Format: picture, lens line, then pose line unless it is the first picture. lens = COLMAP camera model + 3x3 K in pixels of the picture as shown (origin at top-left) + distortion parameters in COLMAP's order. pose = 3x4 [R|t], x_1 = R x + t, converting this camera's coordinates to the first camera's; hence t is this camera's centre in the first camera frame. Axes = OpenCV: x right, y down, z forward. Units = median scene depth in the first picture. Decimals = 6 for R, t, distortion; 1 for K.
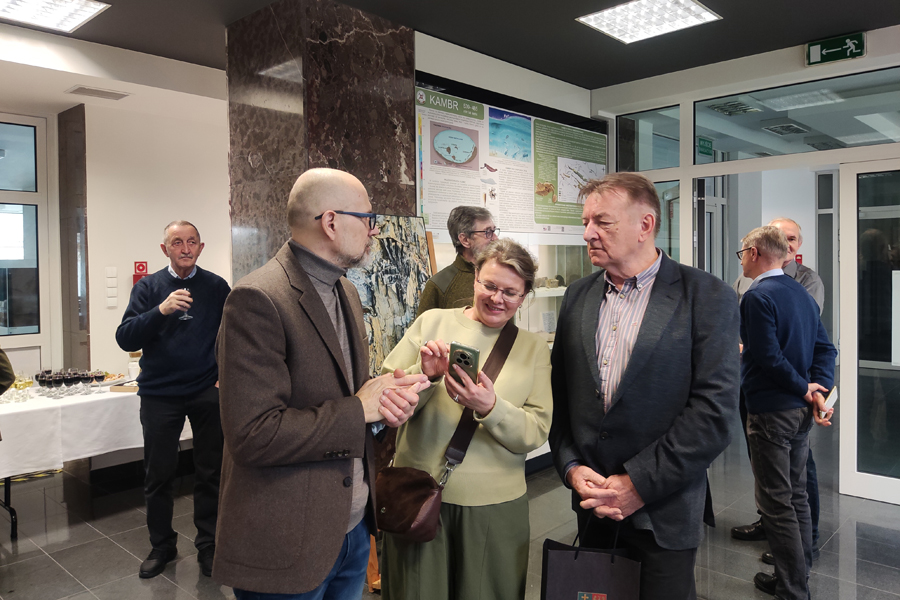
lens RADIAL K [[670.0, 0, 447.6], [0, 670.0, 286.2], [0, 0, 1]] dist [0.146454, -0.221631]
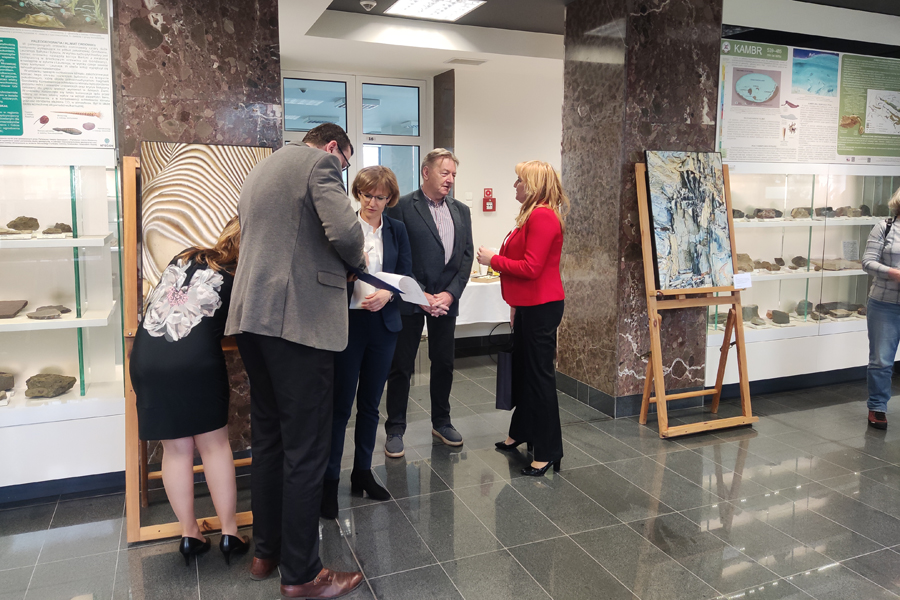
lens RADIAL K [[670.8, 0, 451.6], [0, 670.8, 262.2], [0, 0, 1]] dist [0.103042, -0.163699]
pose [[0.912176, 0.056483, -0.405888, 0.027593], [-0.026734, 0.996548, 0.078598, 0.007985], [0.408926, -0.060844, 0.910537, -0.286028]]
